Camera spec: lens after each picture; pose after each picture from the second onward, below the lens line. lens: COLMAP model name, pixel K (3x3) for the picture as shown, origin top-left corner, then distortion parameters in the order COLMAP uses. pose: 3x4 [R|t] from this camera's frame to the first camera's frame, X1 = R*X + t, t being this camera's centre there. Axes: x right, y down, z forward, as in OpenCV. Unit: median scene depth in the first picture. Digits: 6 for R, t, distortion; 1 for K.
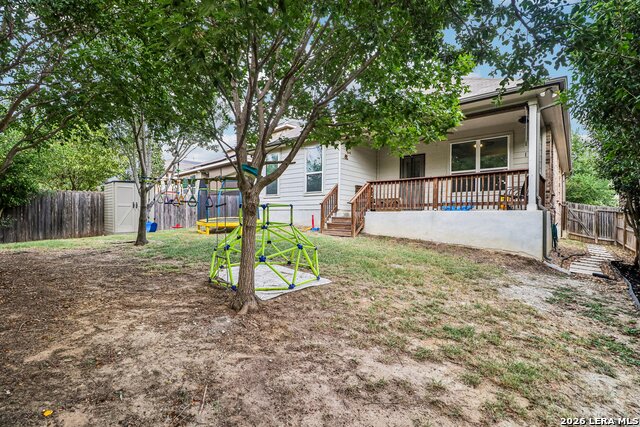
lens RADIAL K [[300.0, 0, 320.0], [0, 300.0, 213.5], [0, 0, 1]] dist [-0.000576, -0.000121]
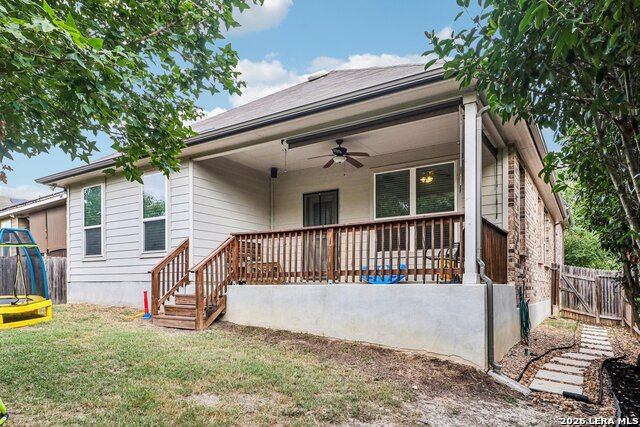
lens RADIAL K [[420.5, 0, 319.3], [0, 420.5, 277.1], [0, 0, 1]] dist [0.039759, 0.000950]
pose [[0.990094, -0.010254, 0.140034, 0.206715], [0.010872, 0.999934, -0.003648, -0.016673], [-0.139988, 0.005135, 0.990140, 0.154095]]
